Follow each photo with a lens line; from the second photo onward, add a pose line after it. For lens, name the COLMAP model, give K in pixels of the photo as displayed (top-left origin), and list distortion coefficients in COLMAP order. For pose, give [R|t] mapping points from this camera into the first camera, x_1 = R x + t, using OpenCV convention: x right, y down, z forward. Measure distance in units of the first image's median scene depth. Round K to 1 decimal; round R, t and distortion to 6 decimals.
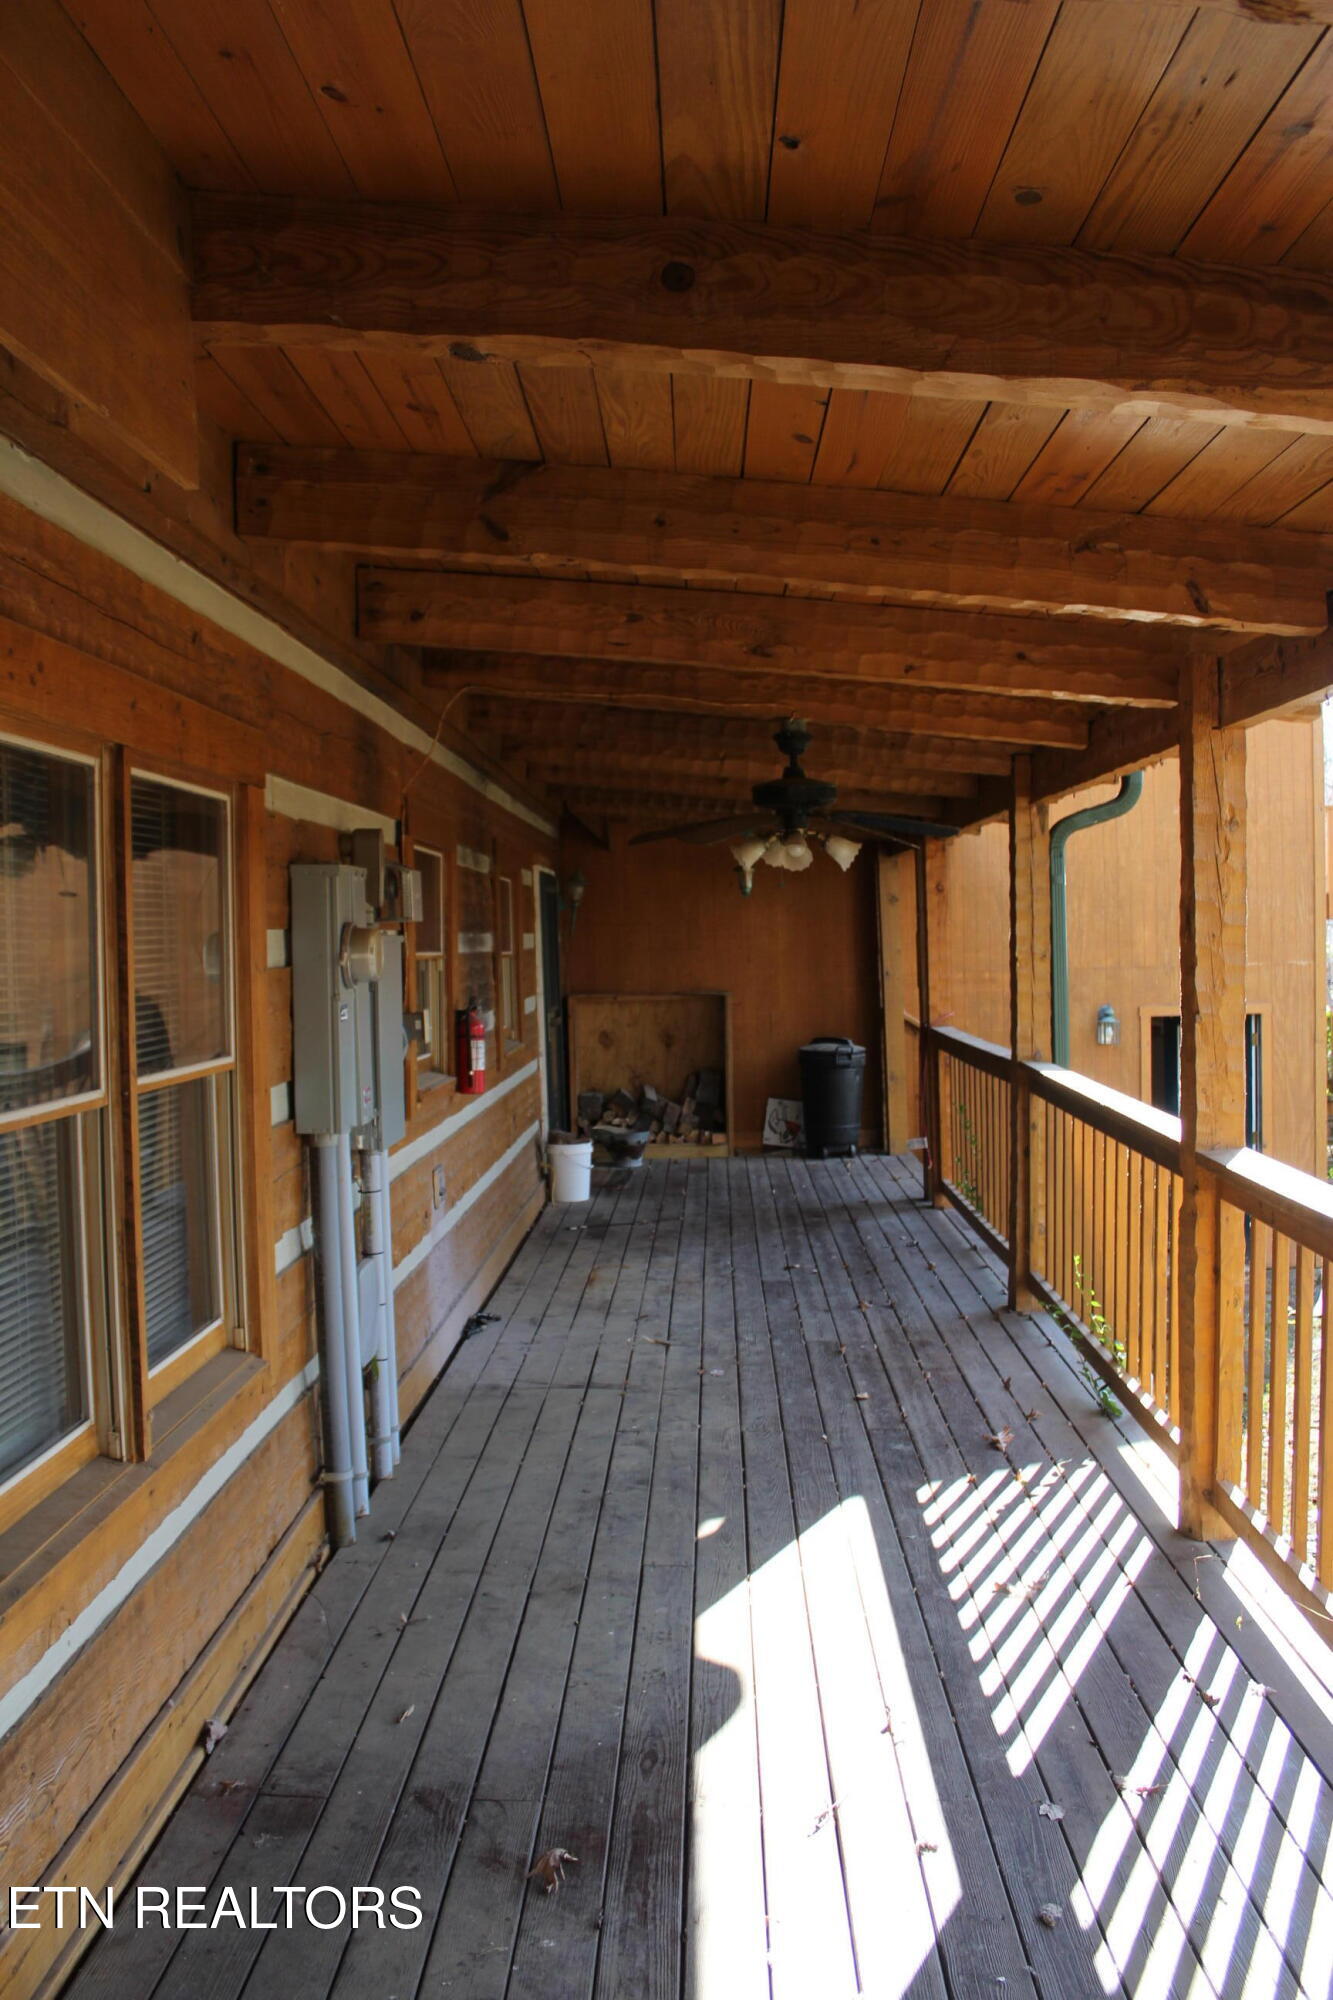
lens RADIAL K [[1657.0, 0, 665.3], [0, 1657.0, 999.9], [0, 0, 1]] dist [-0.158430, 0.129004]
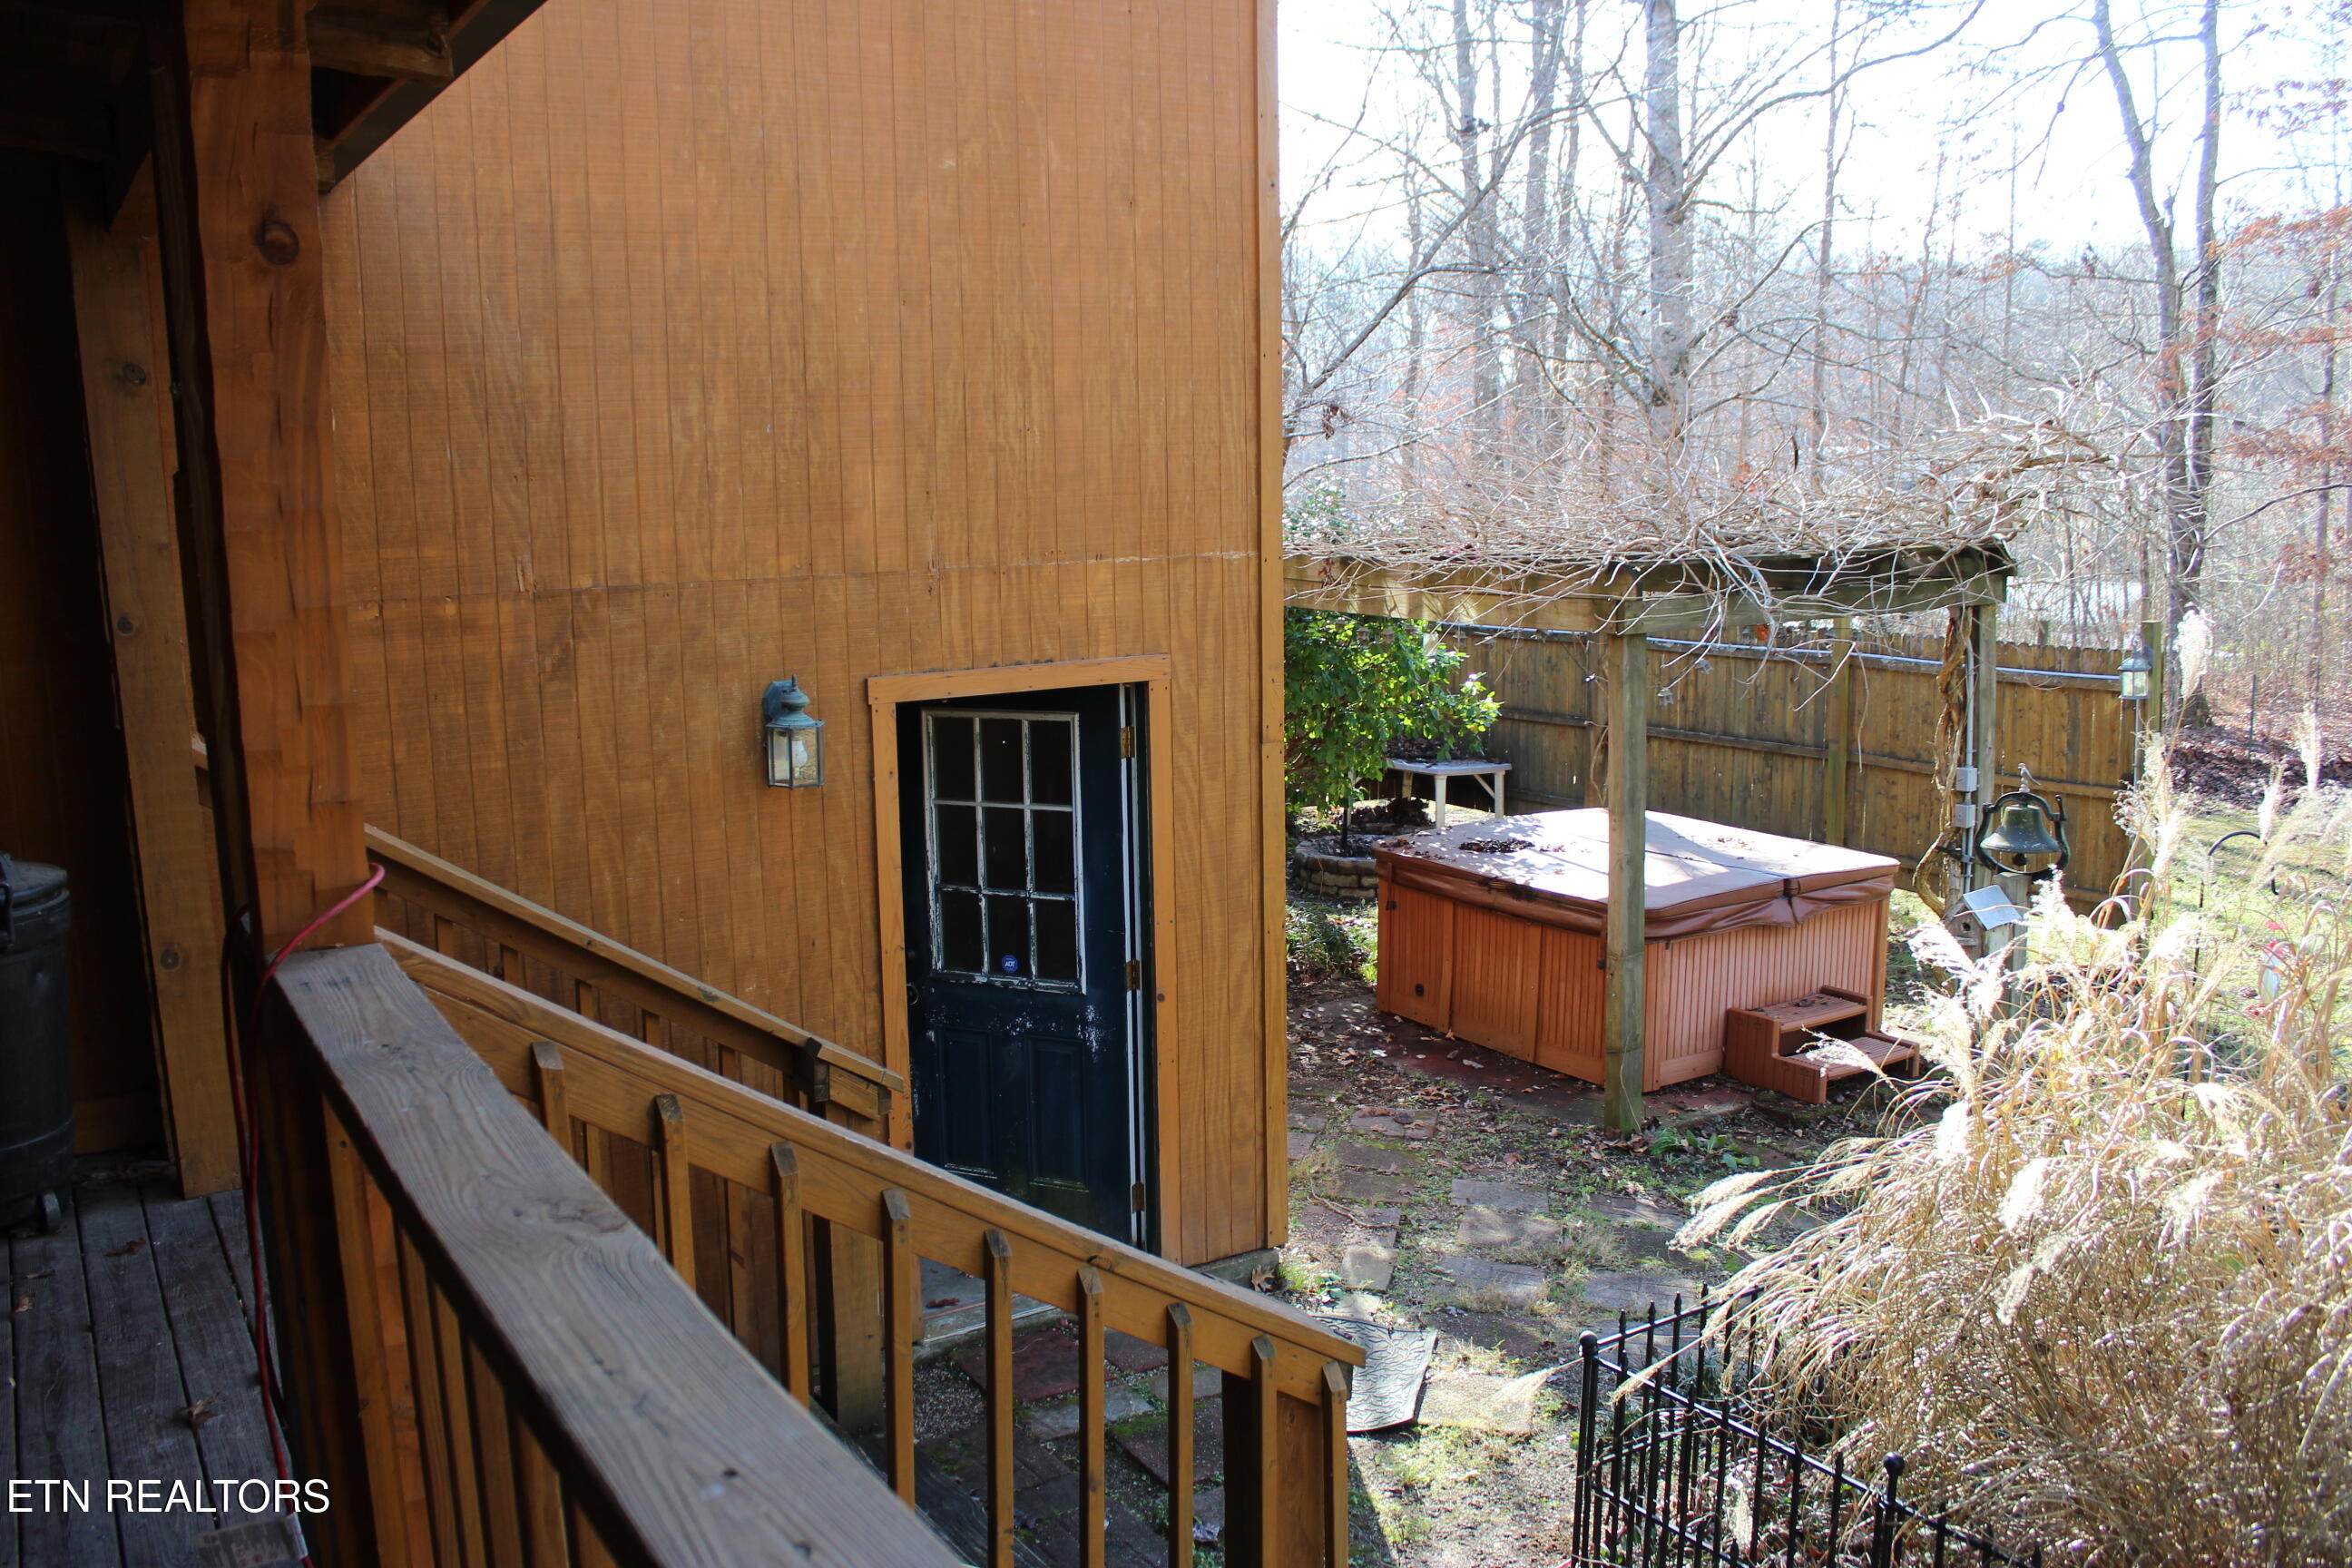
lens RADIAL K [[1948.6, 0, 1171.3], [0, 1948.6, 796.0], [0, 0, 1]] dist [-0.158430, 0.129004]
pose [[0.831447, -0.081190, 0.549640, 0.099438], [0.015907, 0.992339, 0.122520, -0.022901], [-0.555376, -0.093126, 0.826369, 0.588412]]
